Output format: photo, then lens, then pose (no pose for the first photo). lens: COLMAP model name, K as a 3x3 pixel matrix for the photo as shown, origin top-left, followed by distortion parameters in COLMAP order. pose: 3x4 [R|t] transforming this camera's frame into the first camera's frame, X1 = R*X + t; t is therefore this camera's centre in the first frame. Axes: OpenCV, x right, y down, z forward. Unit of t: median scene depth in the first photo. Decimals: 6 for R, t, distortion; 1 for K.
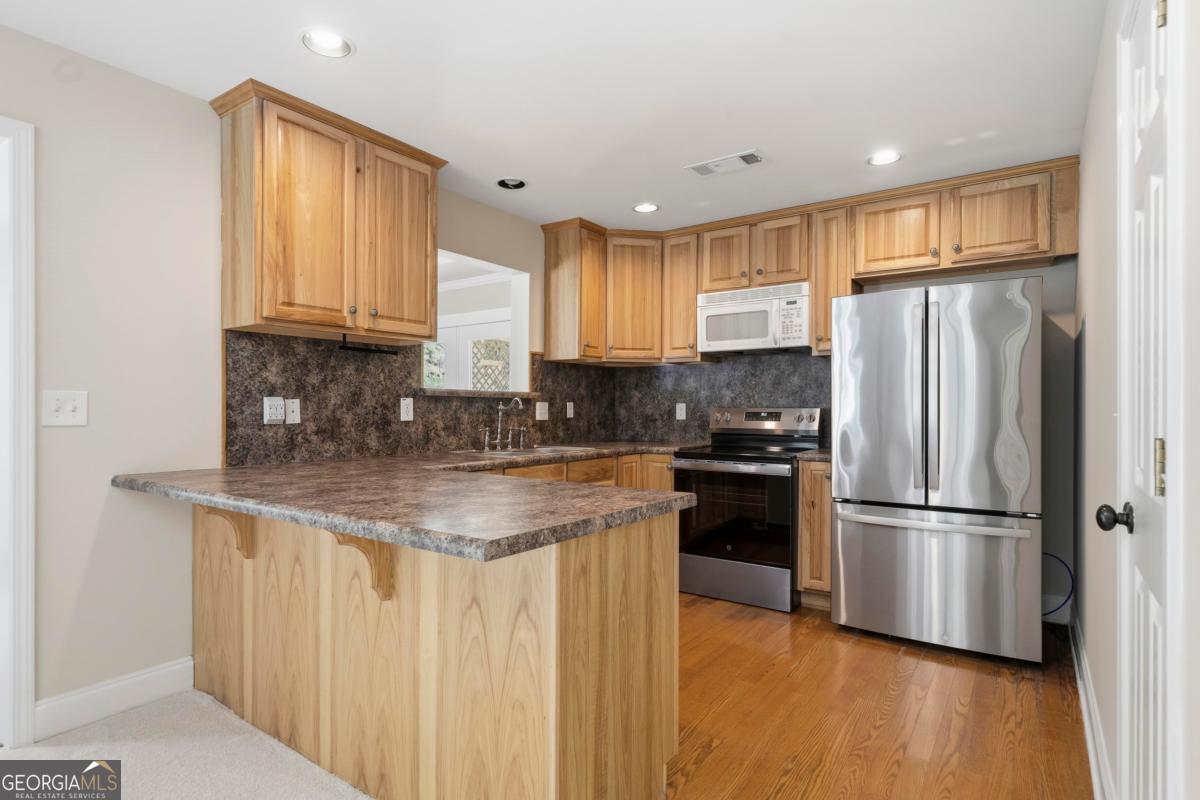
lens RADIAL K [[604.4, 0, 597.7], [0, 604.4, 403.3], [0, 0, 1]] dist [-0.003696, -0.001118]
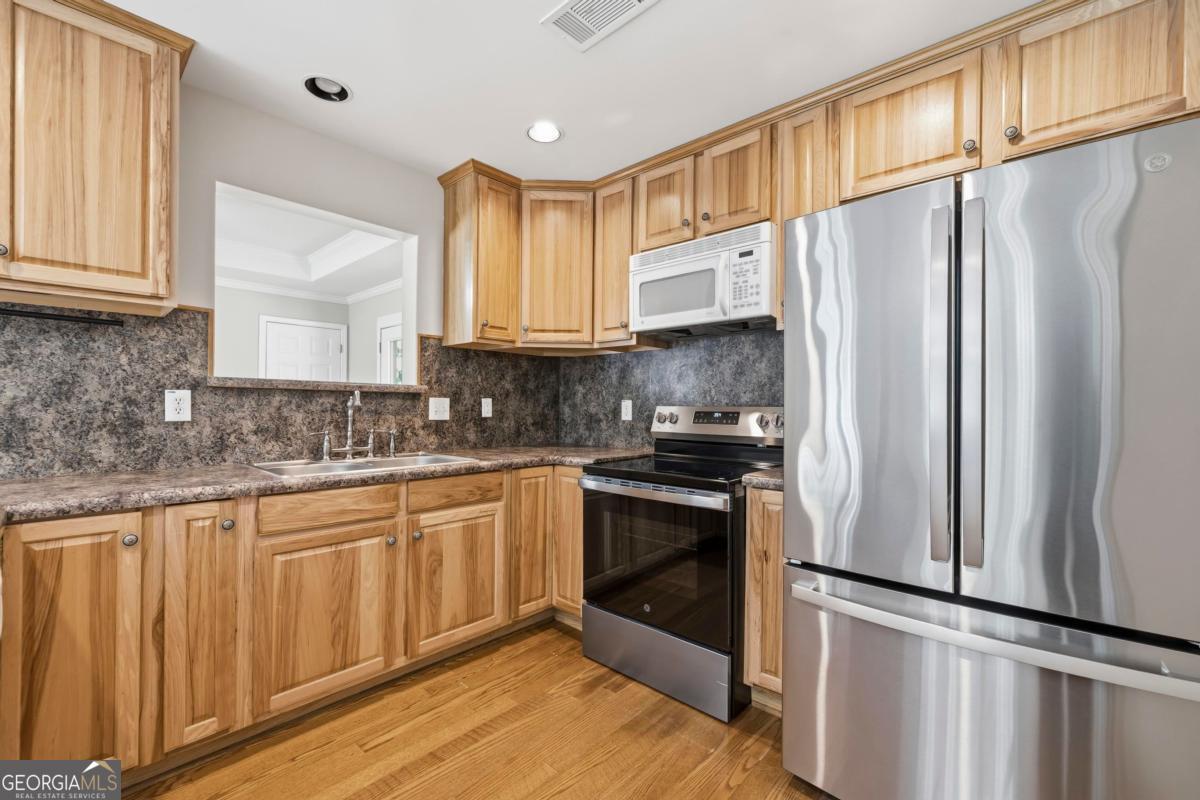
lens RADIAL K [[491.5, 0, 603.9], [0, 491.5, 402.1], [0, 0, 1]] dist [-0.002743, 0.000839]
pose [[0.992368, 0.002716, -0.123285, 0.228020], [-0.002974, 0.999994, -0.001908, 0.004793], [0.123279, 0.002260, 0.992369, 0.419580]]
